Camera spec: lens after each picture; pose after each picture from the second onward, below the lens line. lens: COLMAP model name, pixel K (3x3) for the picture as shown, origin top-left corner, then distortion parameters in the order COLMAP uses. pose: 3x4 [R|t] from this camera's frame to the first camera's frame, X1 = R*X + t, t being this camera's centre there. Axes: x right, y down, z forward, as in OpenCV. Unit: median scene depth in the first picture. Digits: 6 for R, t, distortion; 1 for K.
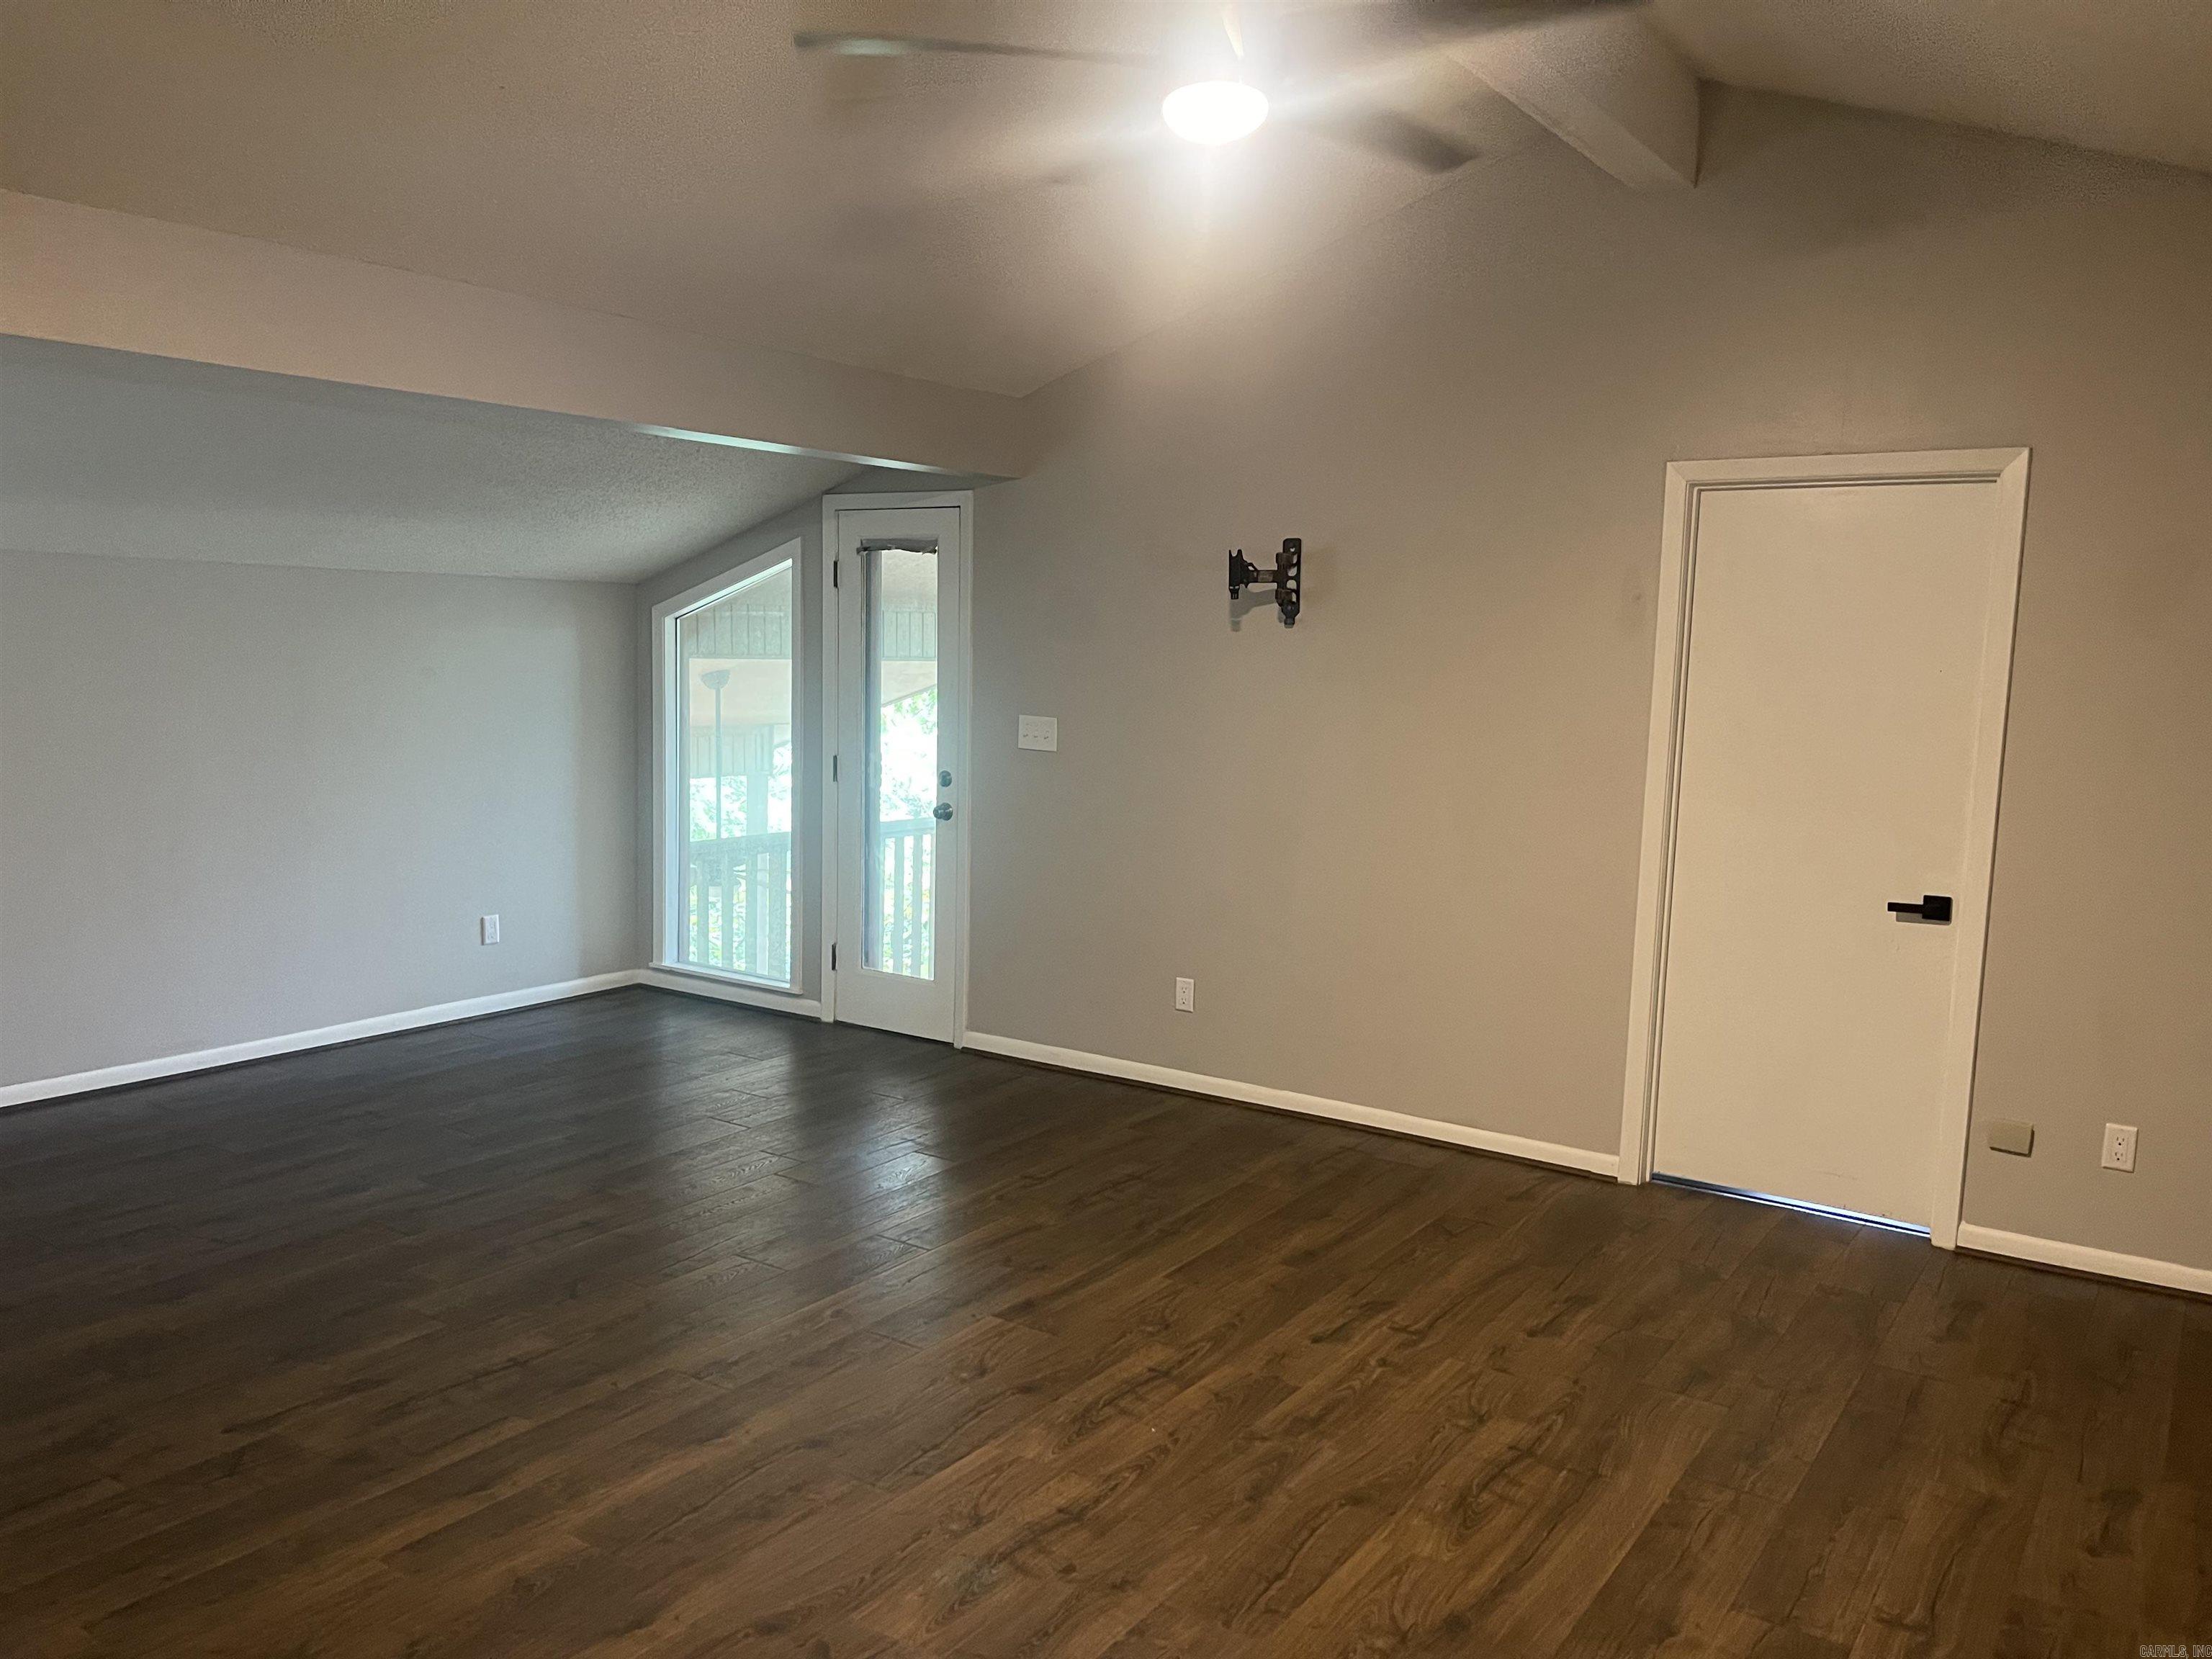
lens RADIAL K [[1661.4, 0, 1106.1], [0, 1661.4, 830.5], [0, 0, 1]] dist [0.061556, -0.084894]
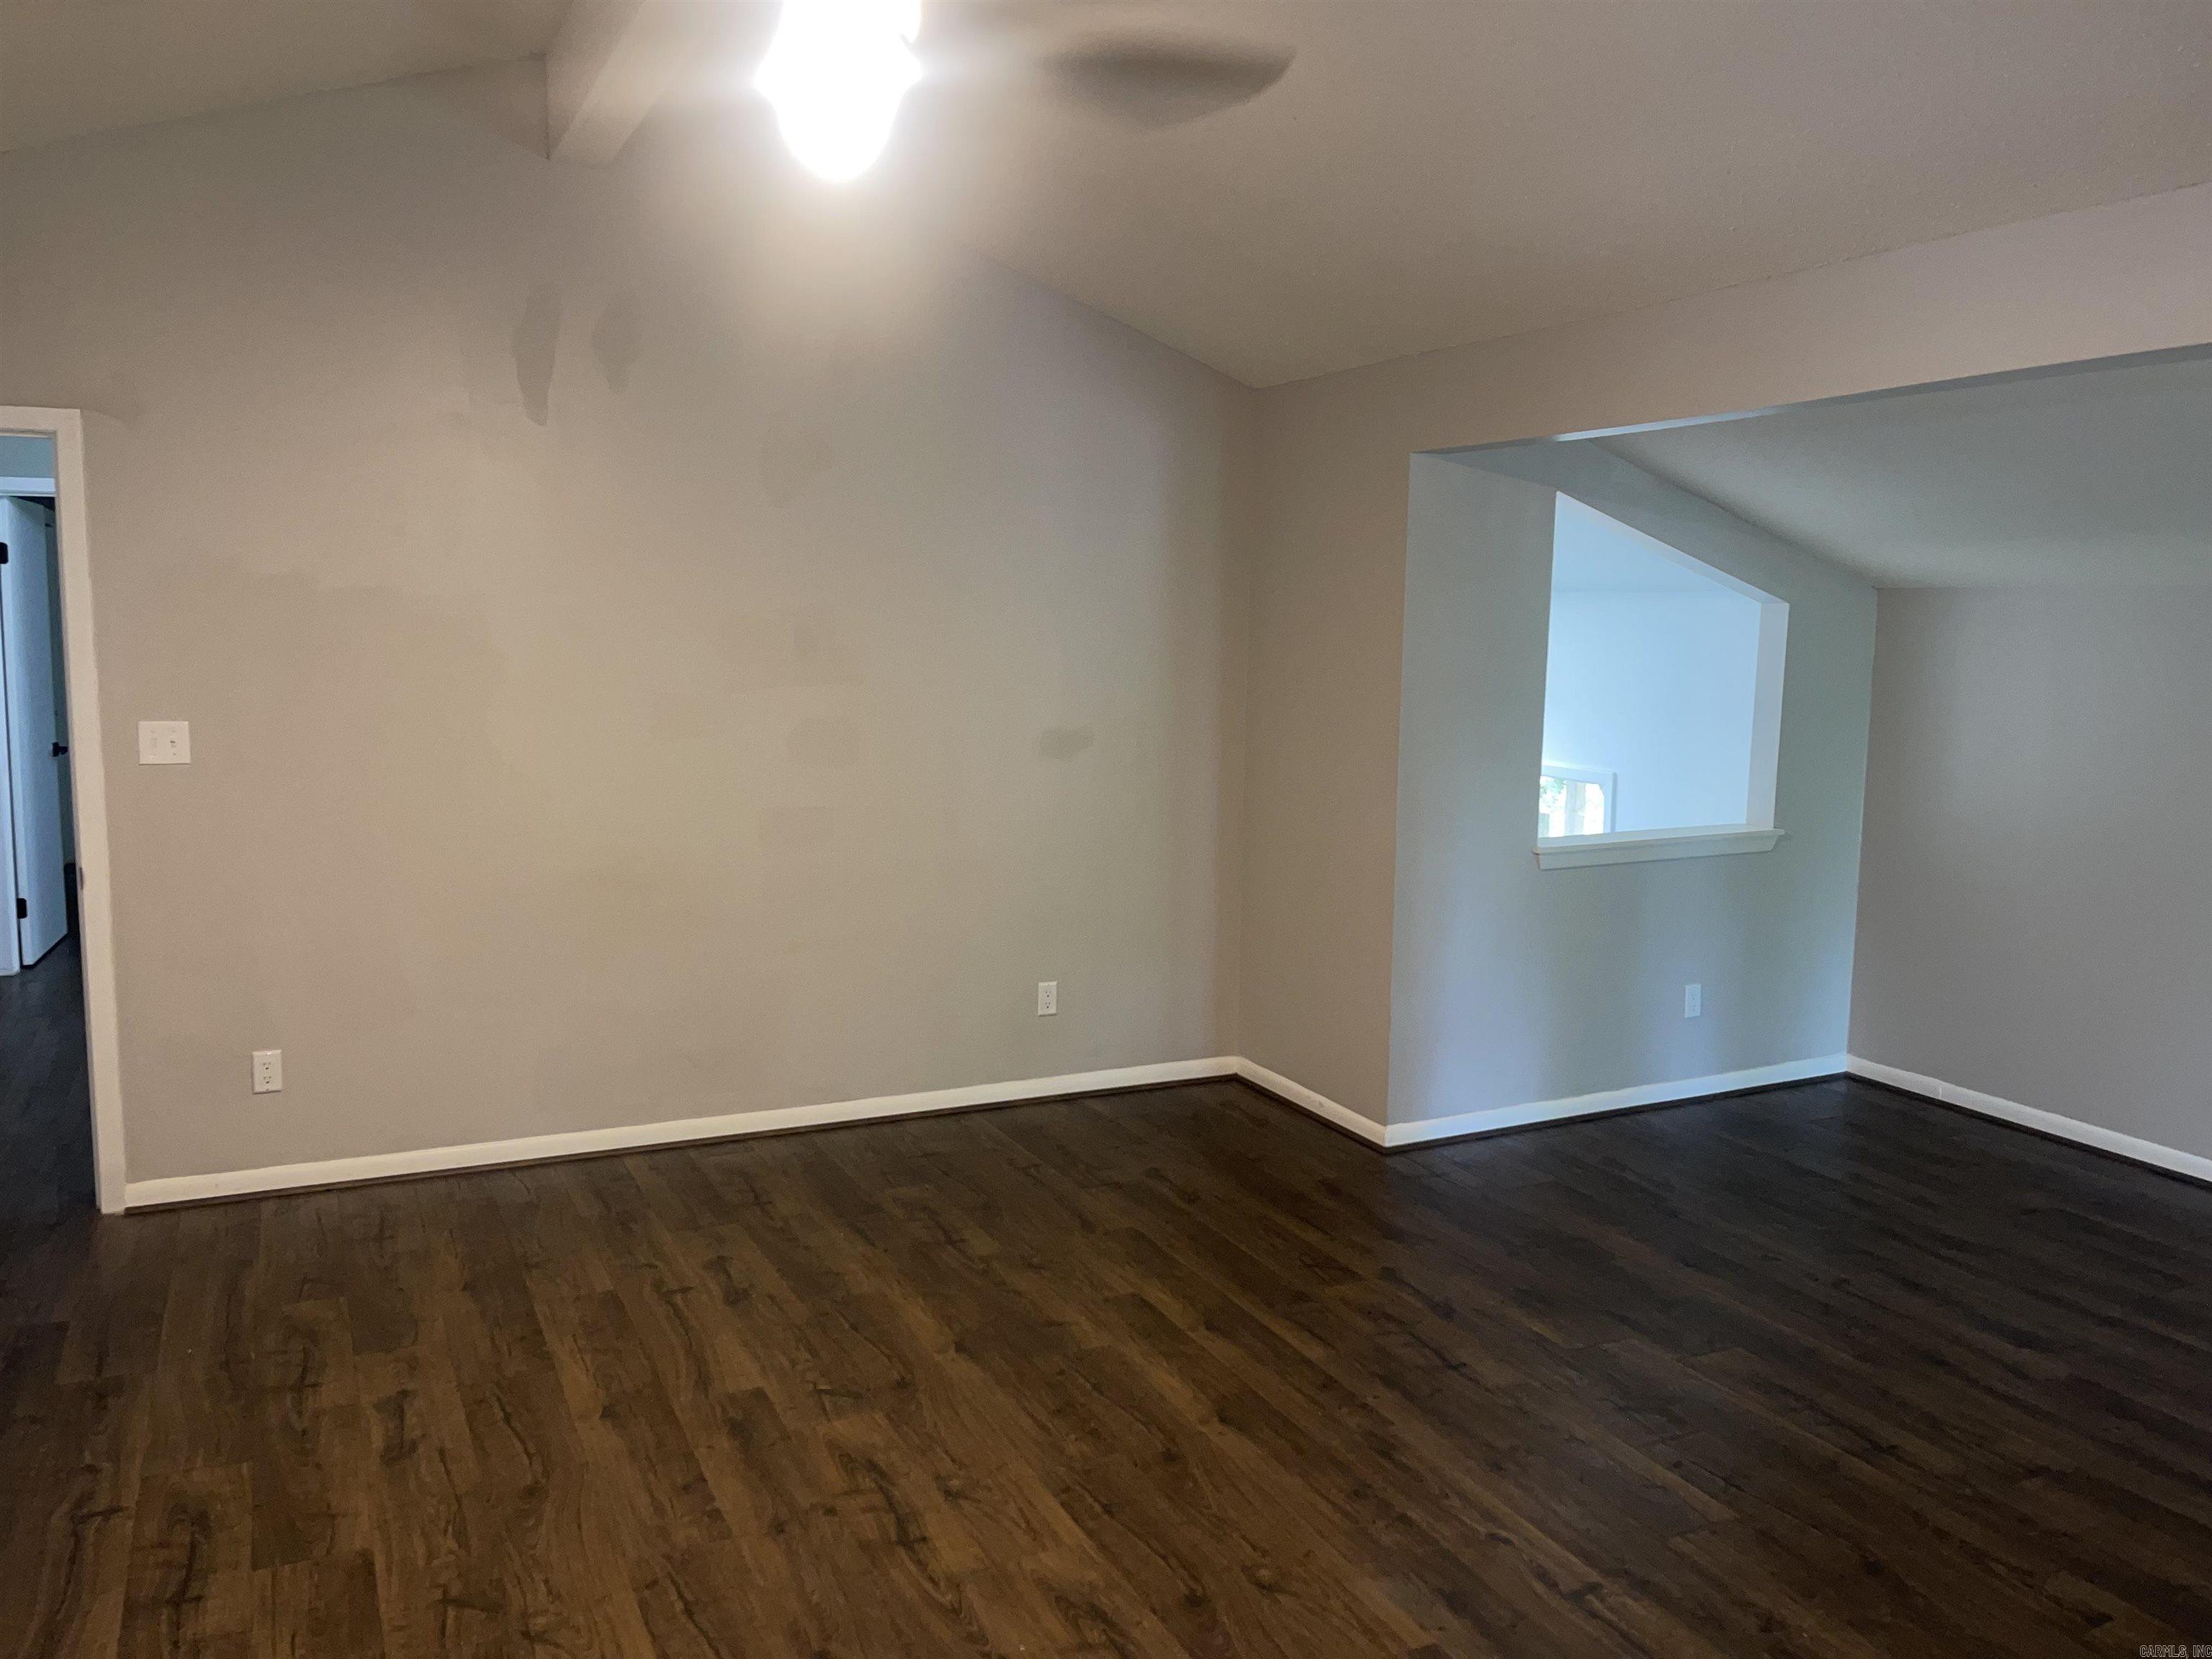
lens RADIAL K [[1661.4, 0, 1107.1], [0, 1661.4, 826.5], [0, 0, 1]] dist [0.061556, -0.084894]
pose [[-0.481518, 0.080616, -0.872721, 0.703368], [-0.133056, 0.977495, 0.163708, -0.164671], [0.866278, 0.194949, -0.459954, 1.387683]]
